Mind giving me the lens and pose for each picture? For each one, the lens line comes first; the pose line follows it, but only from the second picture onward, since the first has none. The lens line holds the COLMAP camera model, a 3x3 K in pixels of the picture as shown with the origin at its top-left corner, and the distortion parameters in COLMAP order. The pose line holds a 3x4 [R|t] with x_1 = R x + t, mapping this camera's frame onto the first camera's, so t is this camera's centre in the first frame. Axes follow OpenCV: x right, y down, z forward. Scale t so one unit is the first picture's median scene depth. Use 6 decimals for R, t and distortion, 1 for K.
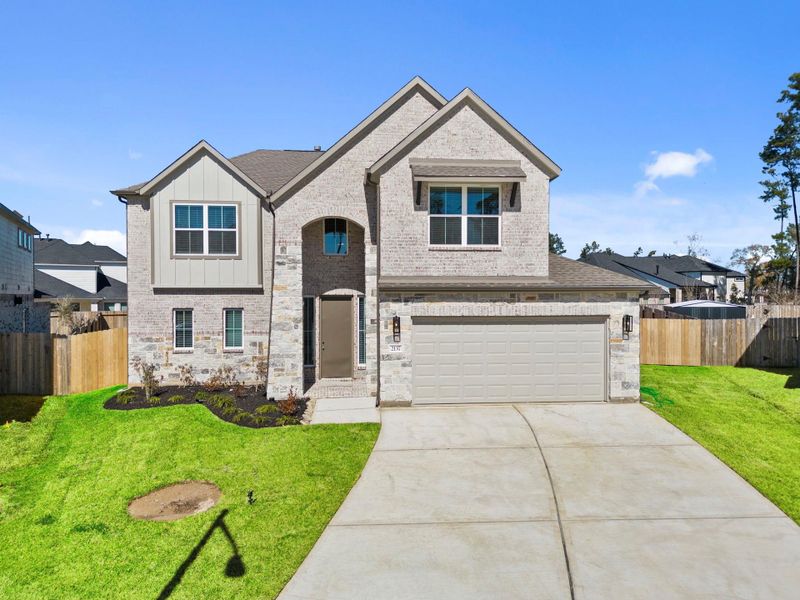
lens RADIAL K [[540.0, 0, 391.9], [0, 540.0, 301.8], [0, 0, 1]] dist [0.024609, -0.008995]
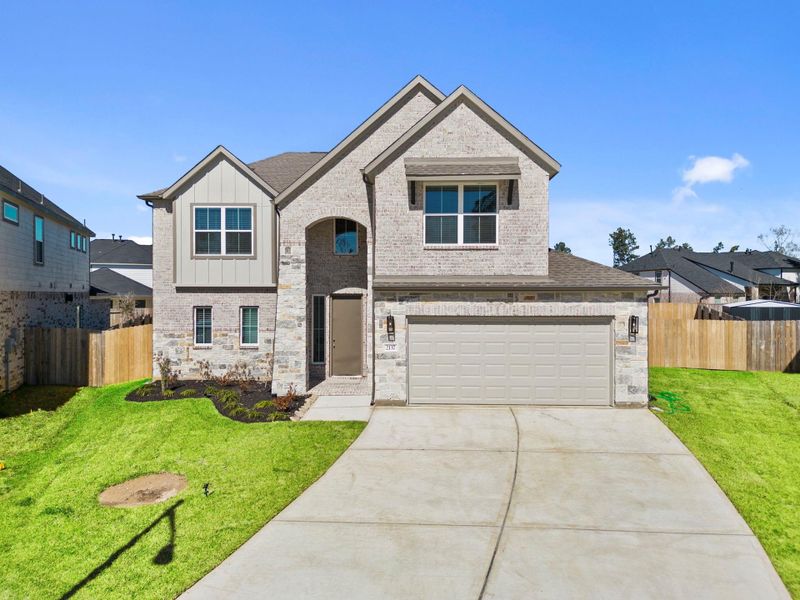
lens RADIAL K [[540.0, 0, 391.7], [0, 540.0, 297.3], [0, 0, 1]] dist [0.024609, -0.008995]
pose [[0.993270, 0.003325, -0.115770, 0.123656], [-0.003785, 0.999986, -0.003754, -0.003243], [0.115756, 0.004167, 0.993269, 0.002827]]
